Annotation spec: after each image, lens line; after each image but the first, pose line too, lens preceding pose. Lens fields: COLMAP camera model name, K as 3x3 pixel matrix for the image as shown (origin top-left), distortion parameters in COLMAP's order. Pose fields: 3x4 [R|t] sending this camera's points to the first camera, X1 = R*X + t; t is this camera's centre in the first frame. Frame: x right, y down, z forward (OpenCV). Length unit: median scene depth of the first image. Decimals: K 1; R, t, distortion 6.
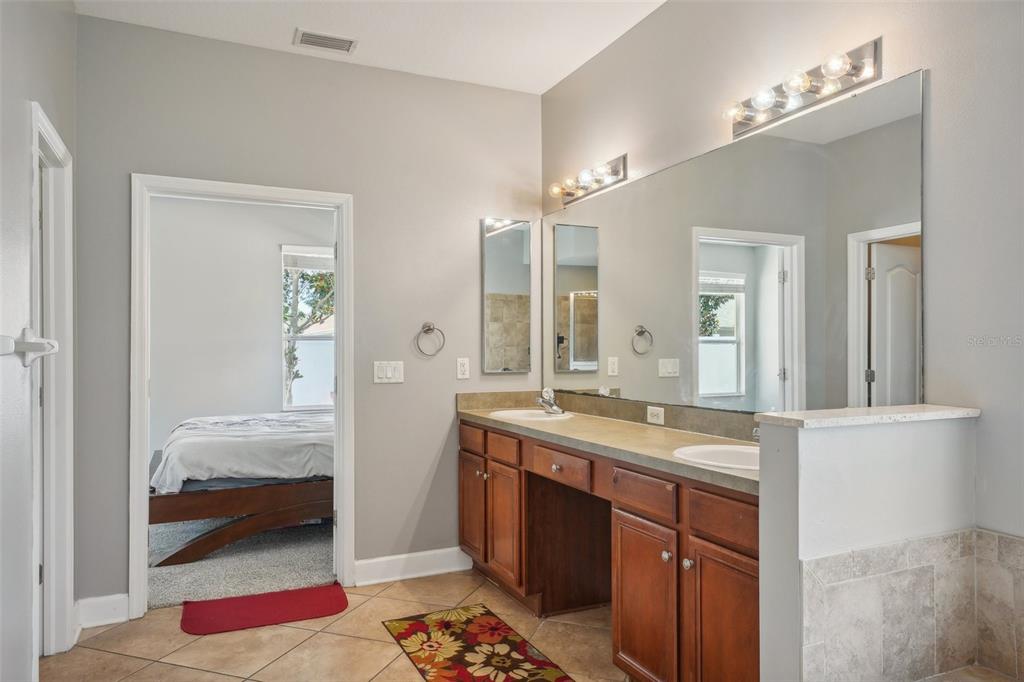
lens RADIAL K [[695.0, 0, 518.9], [0, 695.0, 346.1], [0, 0, 1]] dist [0.005123, 0.000854]
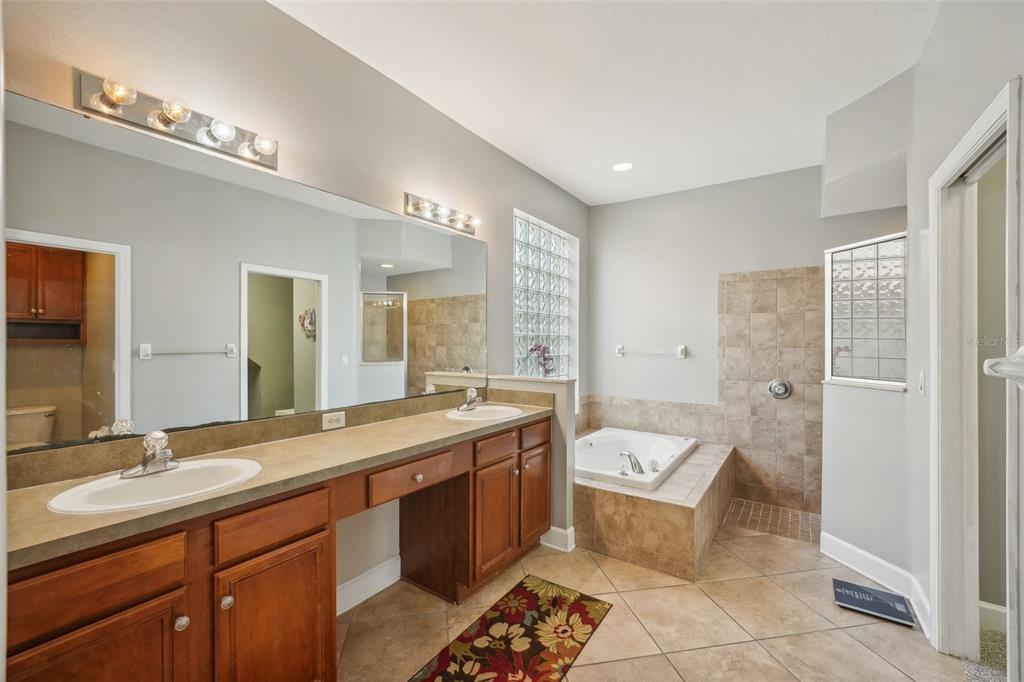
lens RADIAL K [[421.1, 0, 517.2], [0, 421.1, 344.9], [0, 0, 1]] dist [0.000681, 0.000046]
pose [[-0.501787, 0.010679, 0.864925, -0.476234], [0.005164, 0.999943, -0.009351, -0.008519], [-0.864976, -0.000226, -0.501814, 1.014802]]
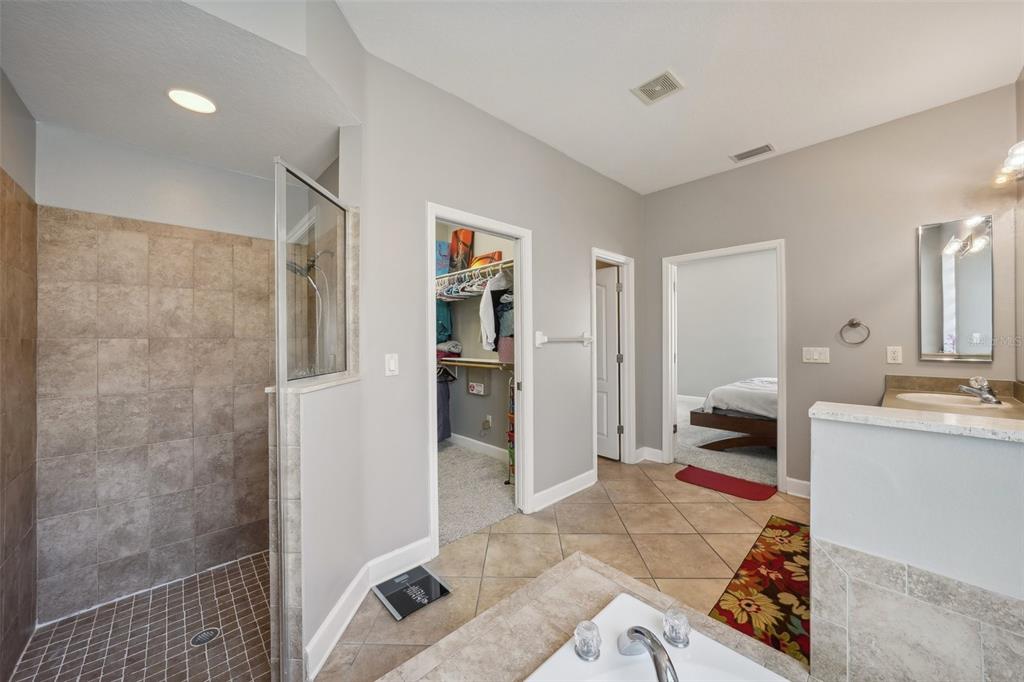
lens RADIAL K [[377.4, 0, 509.7], [0, 377.4, 339.0], [0, 0, 1]] dist [-0.013774, 0.001381]
pose [[0.288044, 0.000848, -0.957617, 0.407217], [0.004177, 0.999989, 0.002142, -0.000224], [0.957608, -0.004617, 0.288037, 0.190702]]
